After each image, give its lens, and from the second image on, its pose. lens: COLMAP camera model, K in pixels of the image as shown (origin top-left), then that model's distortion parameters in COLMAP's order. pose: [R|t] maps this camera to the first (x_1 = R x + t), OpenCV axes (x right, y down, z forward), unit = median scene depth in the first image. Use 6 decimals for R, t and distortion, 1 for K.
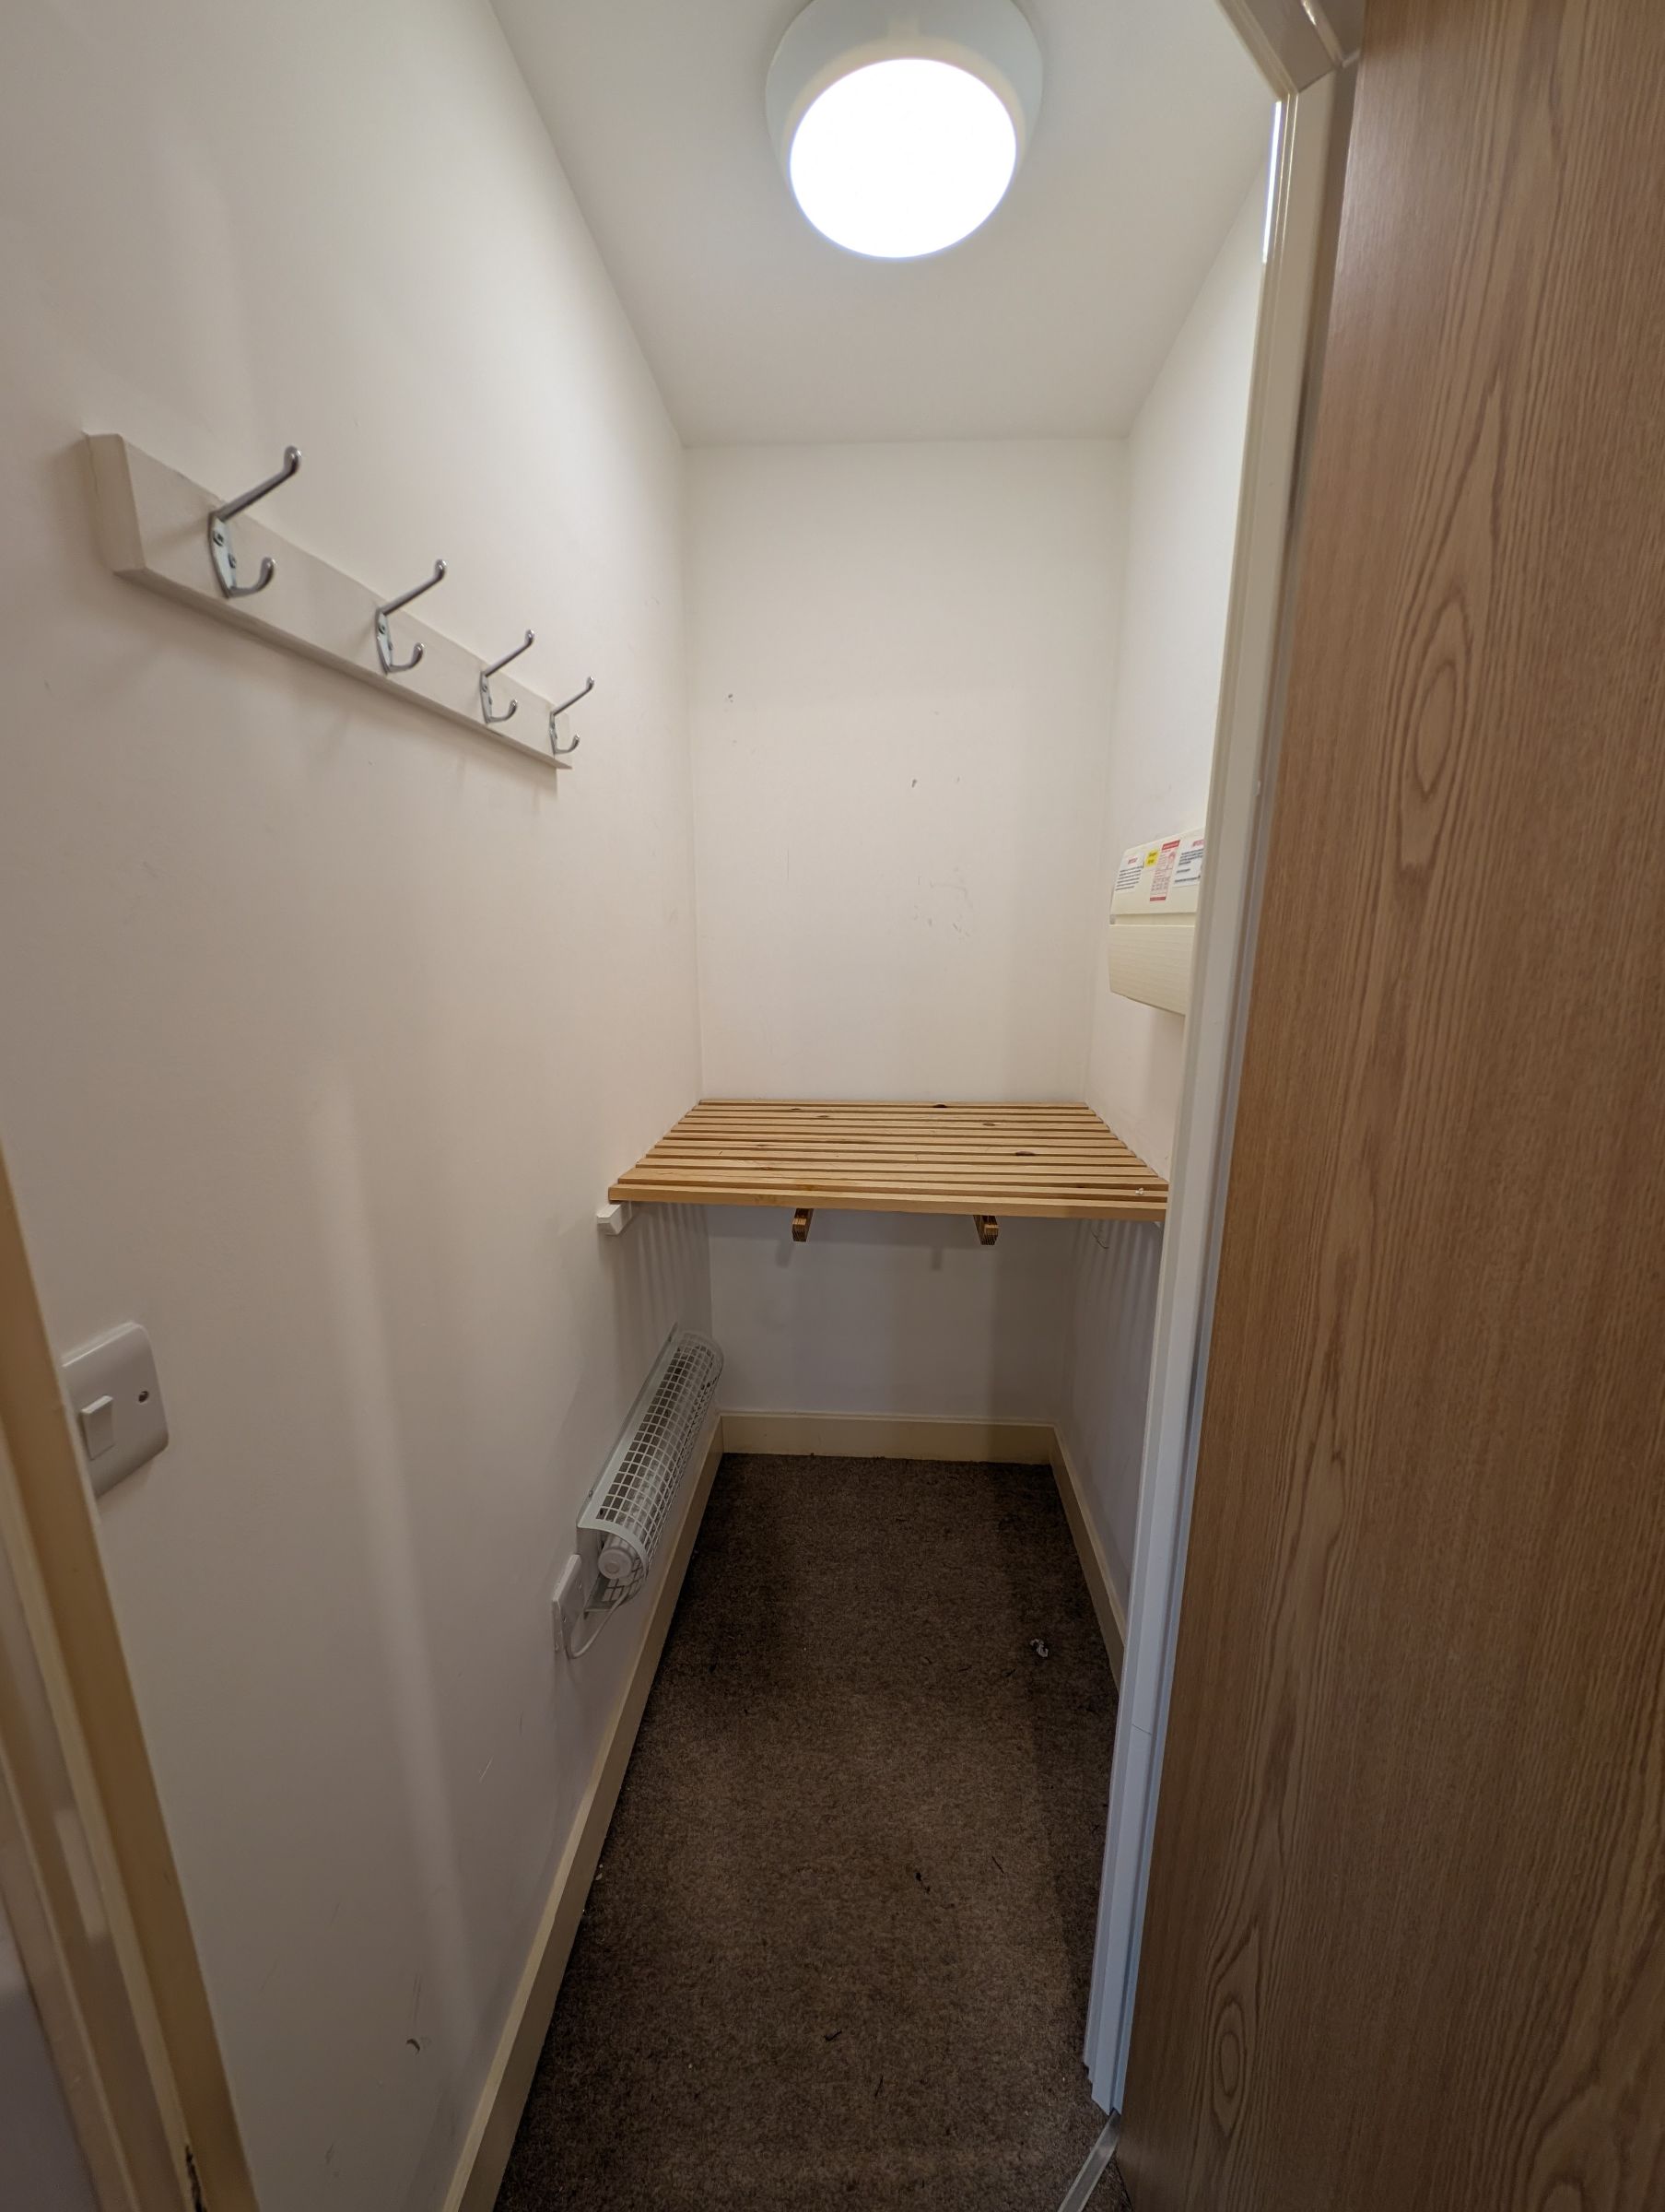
lens RADIAL K [[827.1, 0, 828.5], [0, 827.1, 1124.9], [0, 0, 1]] dist [0.002078, -0.000651]
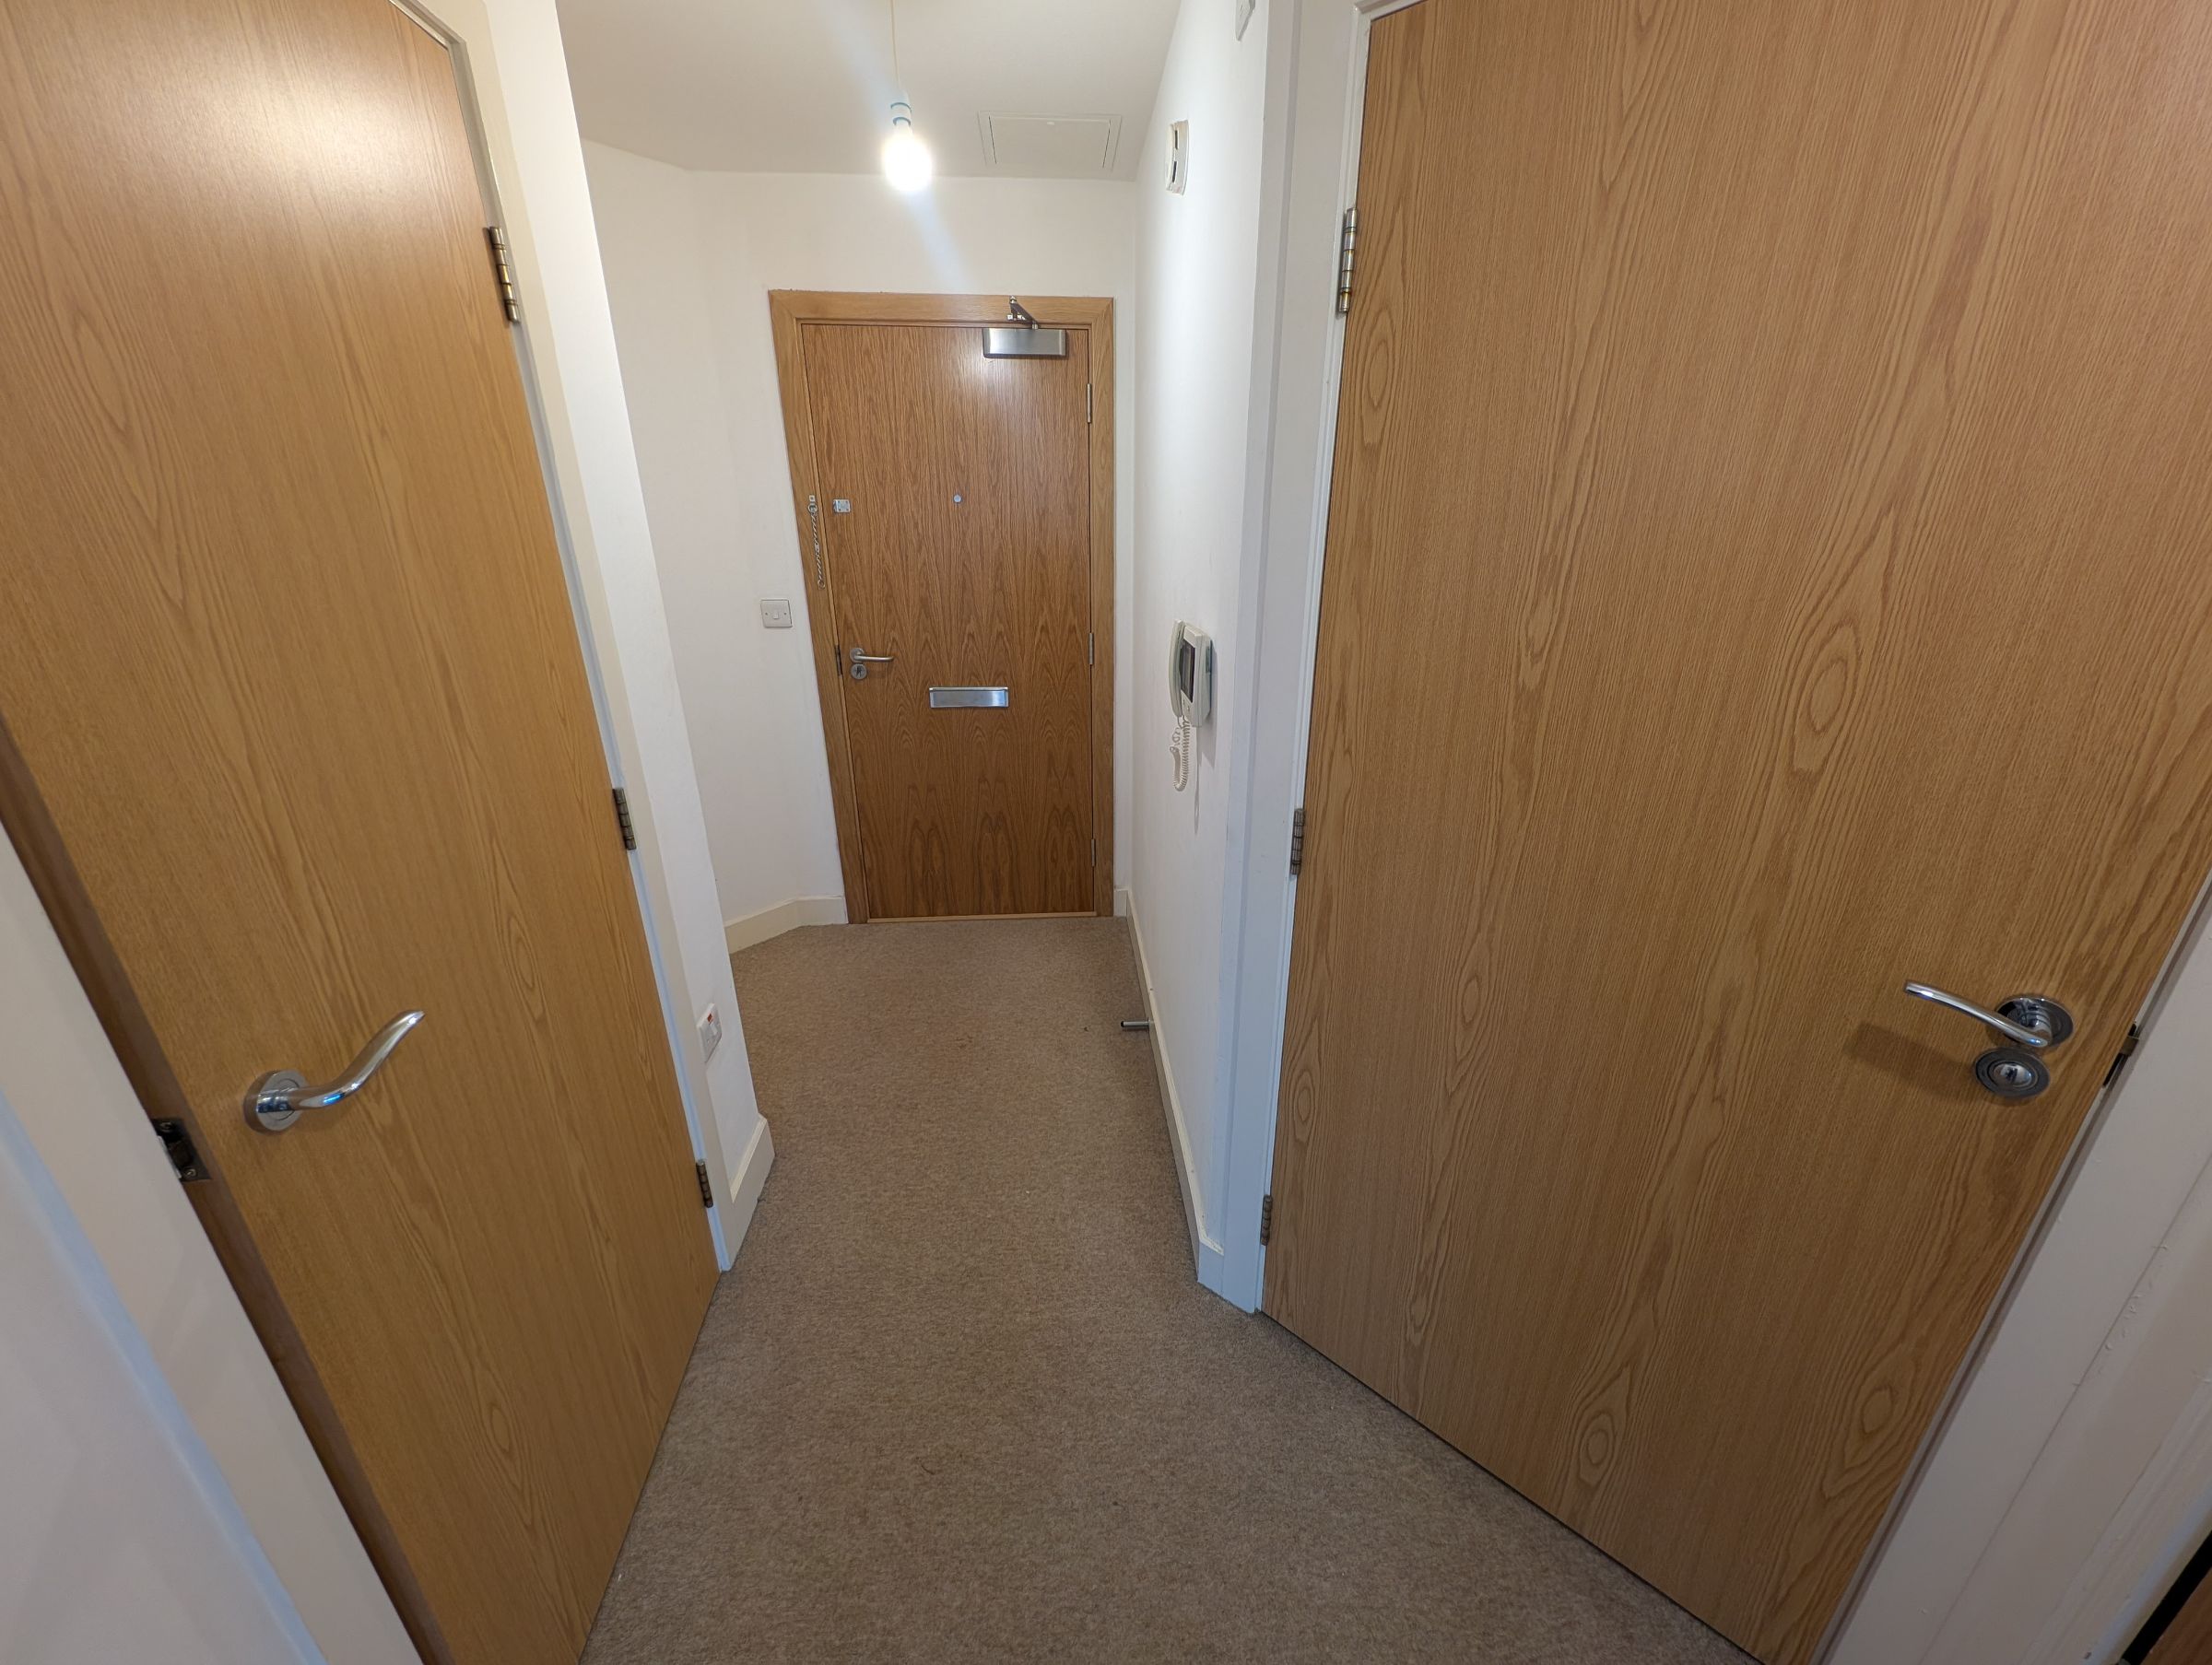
lens RADIAL K [[827.1, 0, 1115.1], [0, 827.1, 833.2], [0, 0, 1]] dist [0.002078, -0.000651]
pose [[0.771313, -0.218092, 0.597923, -1.442248], [0.141113, 0.974676, 0.173477, -0.696883], [-0.620615, -0.049430, 0.782556, 0.564474]]
